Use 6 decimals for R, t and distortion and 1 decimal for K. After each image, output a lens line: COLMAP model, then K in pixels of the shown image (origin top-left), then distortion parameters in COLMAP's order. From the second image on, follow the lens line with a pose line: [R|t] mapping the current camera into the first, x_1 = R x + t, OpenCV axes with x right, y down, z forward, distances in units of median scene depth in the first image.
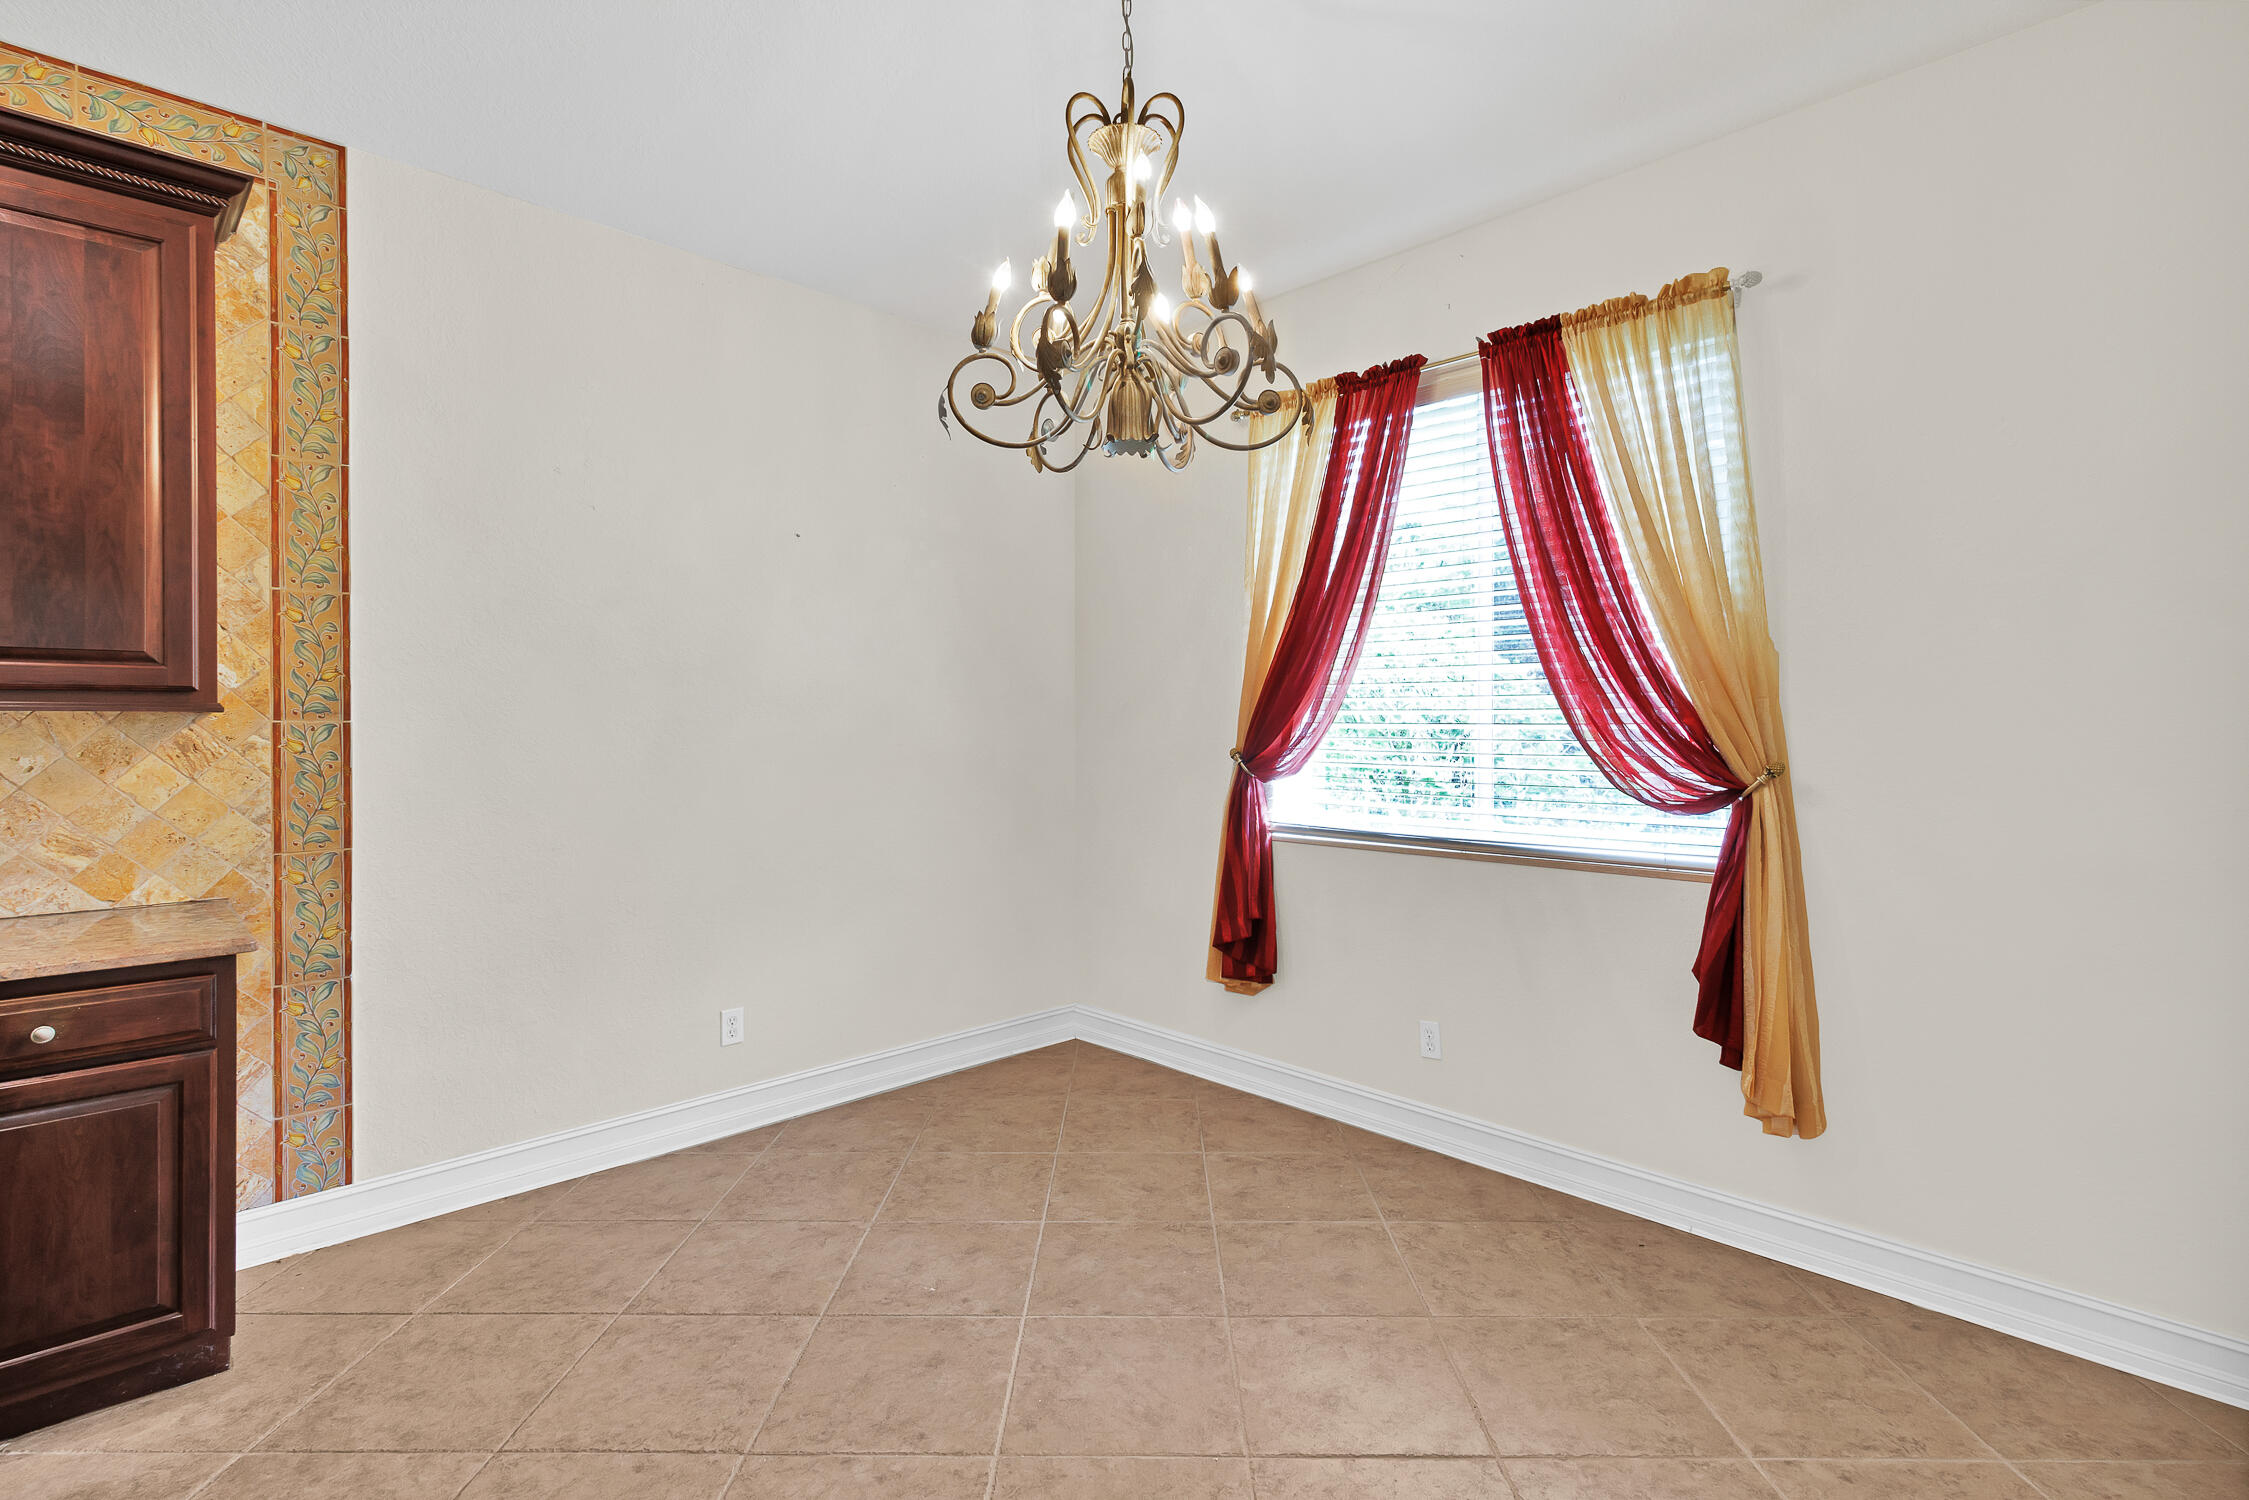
lens RADIAL K [[1065.6, 0, 1136.5], [0, 1065.6, 724.5], [0, 0, 1]] dist [0.000753, -0.000153]
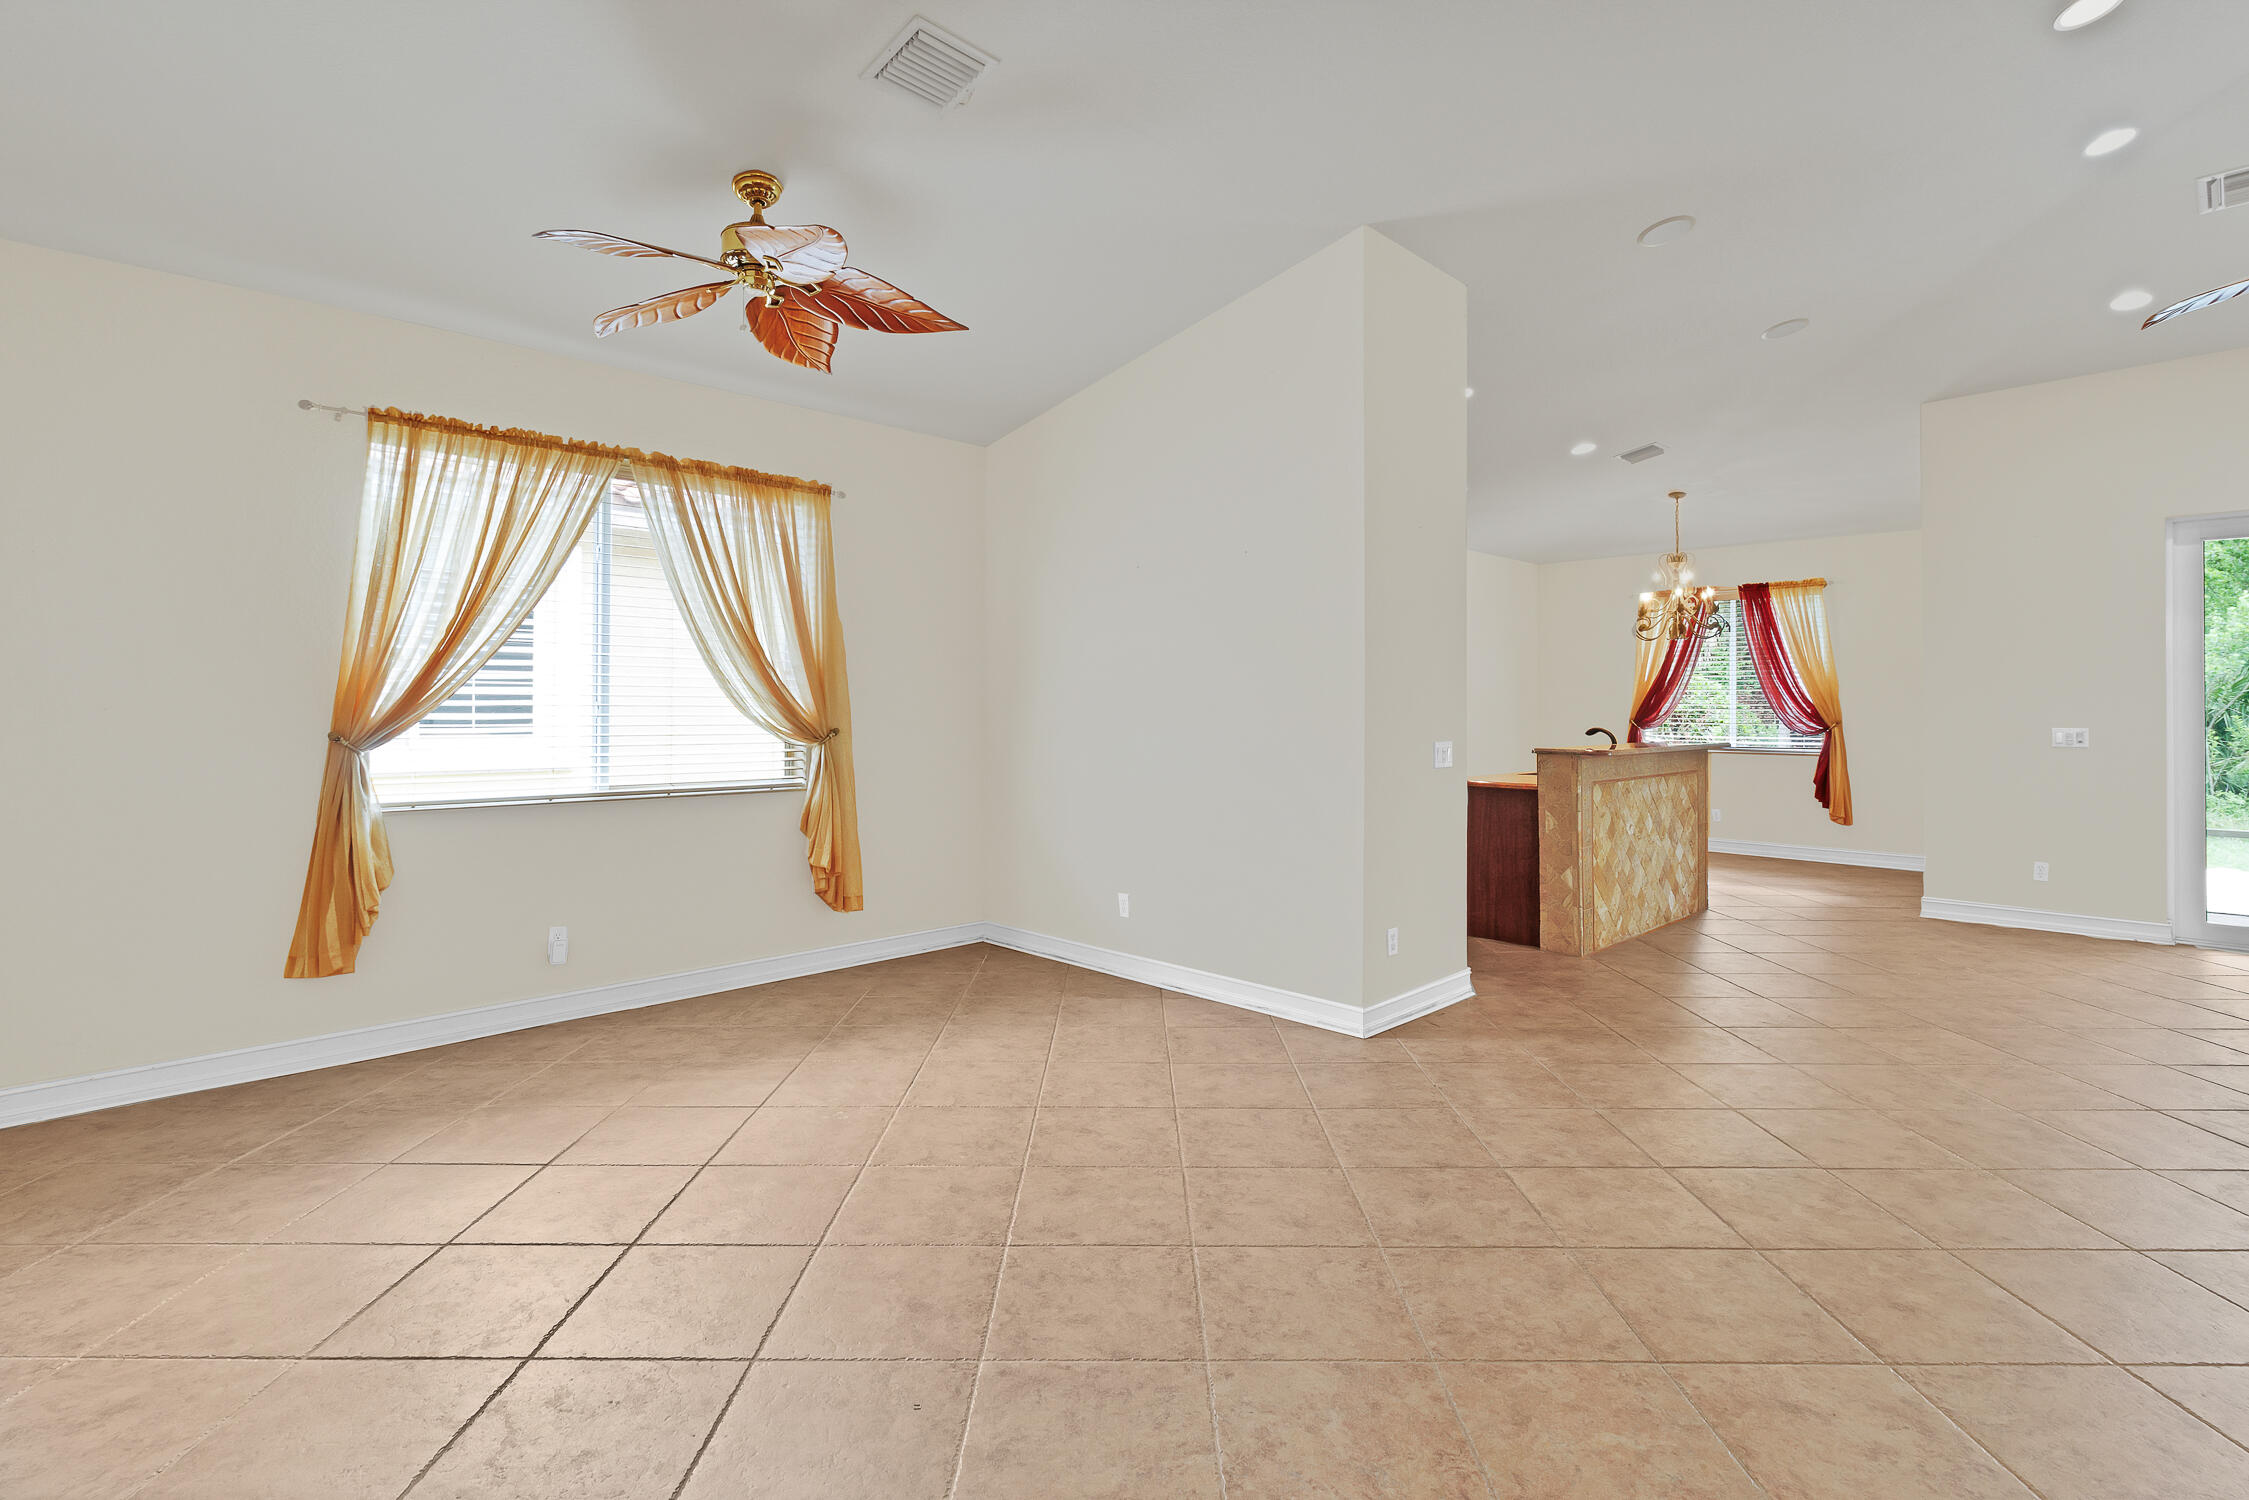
lens RADIAL K [[1060.3, 0, 1129.3], [0, 1060.3, 713.5], [0, 0, 1]] dist [-0.001239, -0.000260]
pose [[0.999945, -0.004417, -0.009565, -1.650646], [0.004403, 0.999989, -0.001407, 0.008926], [0.009571, 0.001365, 0.999953, -2.435917]]
